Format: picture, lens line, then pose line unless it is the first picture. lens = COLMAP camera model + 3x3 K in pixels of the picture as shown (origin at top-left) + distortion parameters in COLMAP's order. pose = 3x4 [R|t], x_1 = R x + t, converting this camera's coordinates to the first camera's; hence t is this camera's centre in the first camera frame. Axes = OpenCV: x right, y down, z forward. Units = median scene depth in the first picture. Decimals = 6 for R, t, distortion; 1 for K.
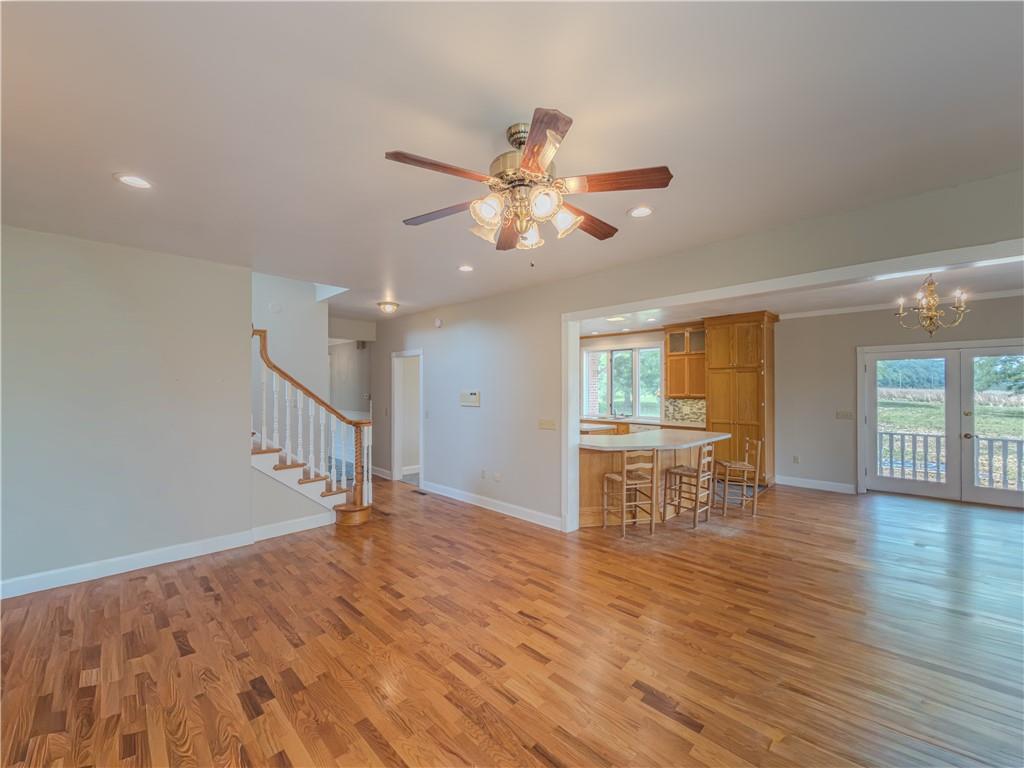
lens RADIAL K [[412.1, 0, 508.5], [0, 412.1, 387.2], [0, 0, 1]] dist [-0.004344, -0.000312]
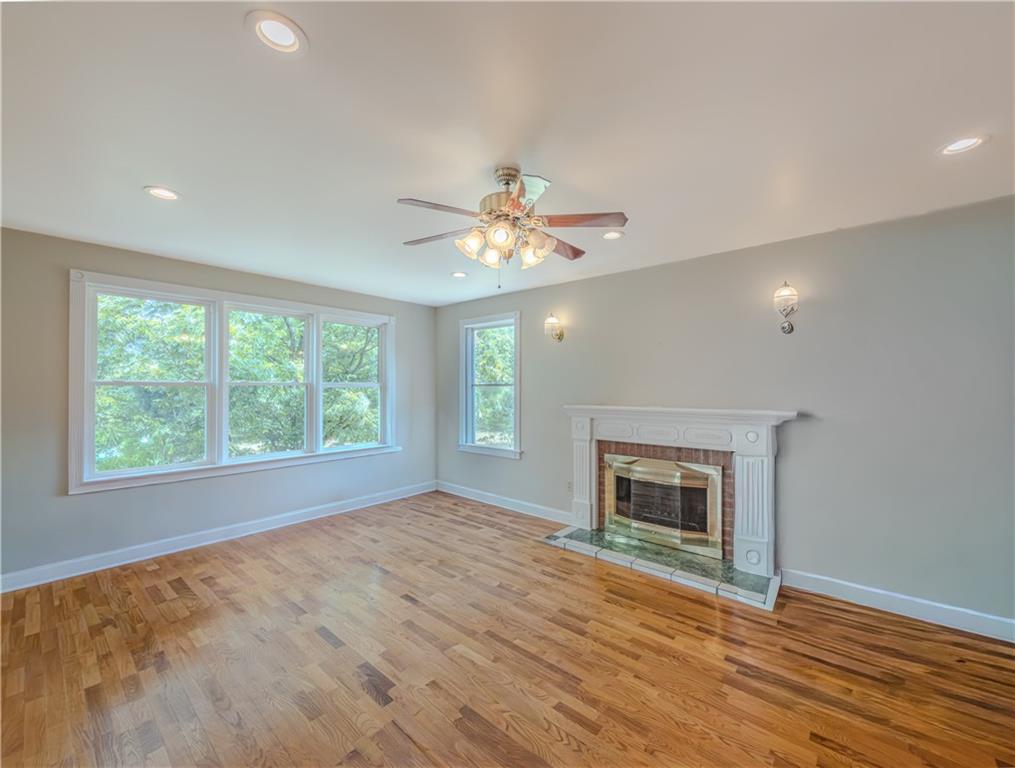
lens RADIAL K [[411.2, 0, 515.0], [0, 411.2, 382.7], [0, 0, 1]] dist [-0.008450, 0.000521]
pose [[-0.996832, 0.002593, -0.079498, 0.045171], [0.003362, 0.999949, -0.009539, 0.001184], [0.079469, -0.009776, -0.996789, 0.959044]]
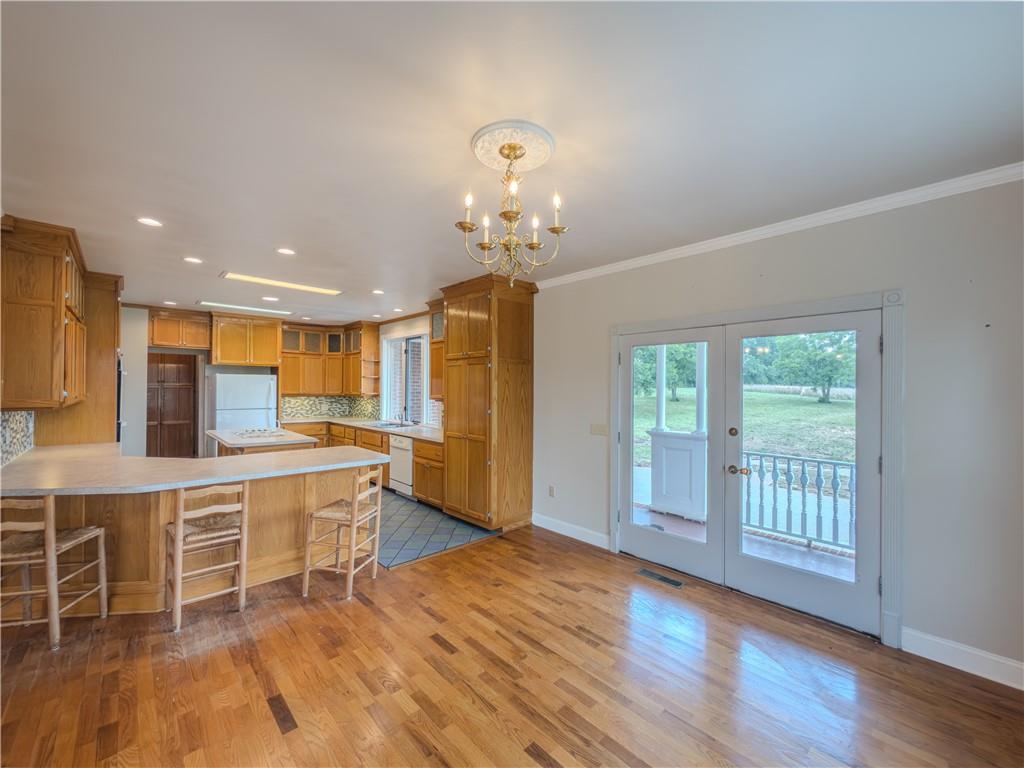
lens RADIAL K [[412.1, 0, 508.7], [0, 412.1, 386.9], [0, 0, 1]] dist [-0.004344, -0.000312]
pose [[0.999632, 0.006750, -0.026290, 0.970757], [-0.006723, 0.999977, 0.001129, 0.000435], [0.026297, -0.000952, 0.999654, 0.464401]]
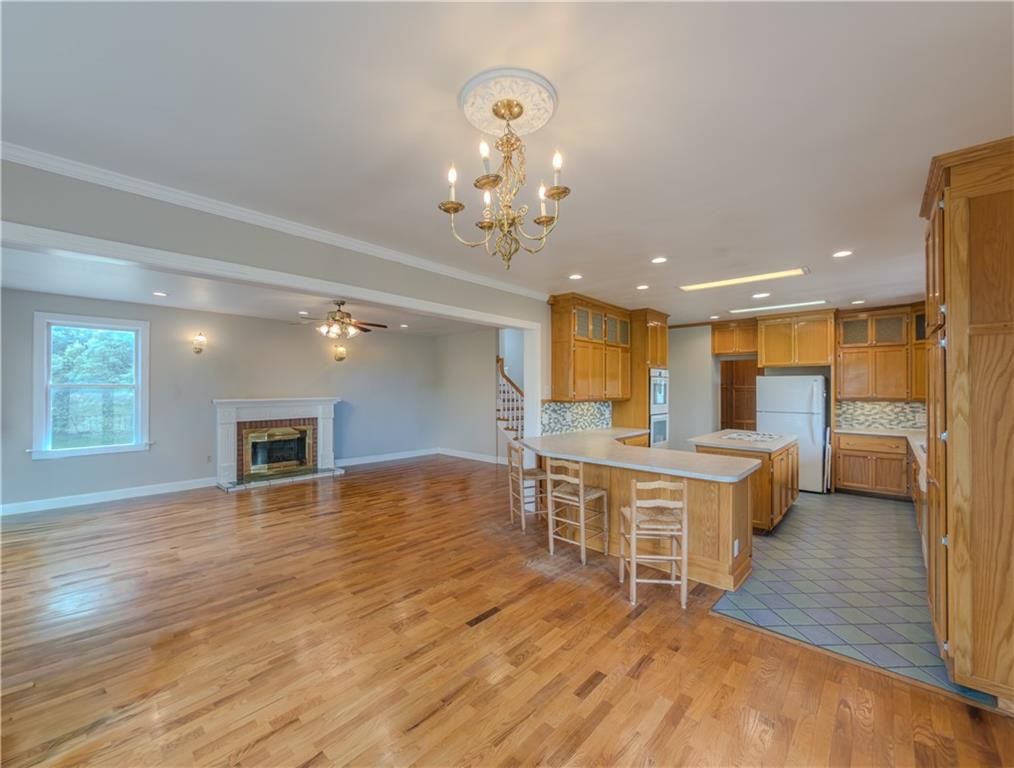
lens RADIAL K [[410.8, 0, 503.6], [0, 410.8, 384.2], [0, 0, 1]] dist [-0.008450, 0.000521]
pose [[0.048541, -0.008715, -0.998783, 1.352049], [0.000214, 0.999962, -0.008715, 0.003503], [0.998821, 0.000210, 0.048541, 0.902611]]
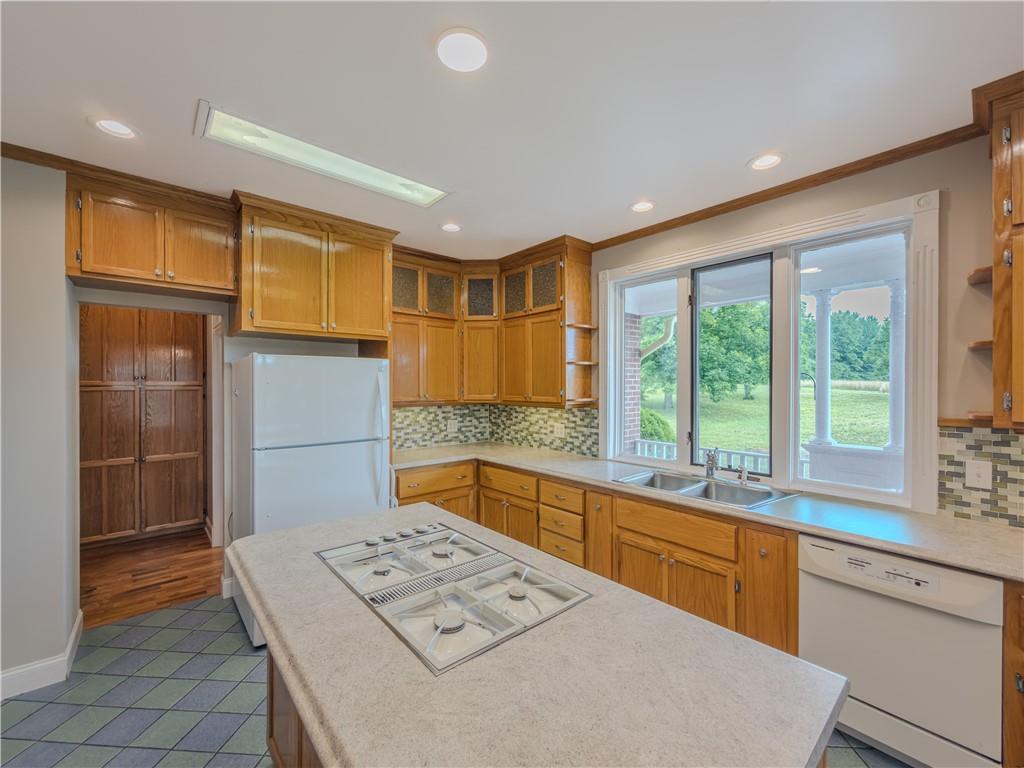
lens RADIAL K [[412.1, 0, 505.7], [0, 412.1, 387.3], [0, 0, 1]] dist [-0.004344, -0.000312]
pose [[0.997958, -0.000519, -0.063866, 0.254368], [0.000987, 0.999973, 0.007297, 0.003584], [0.063860, -0.007345, 0.997932, 1.384075]]
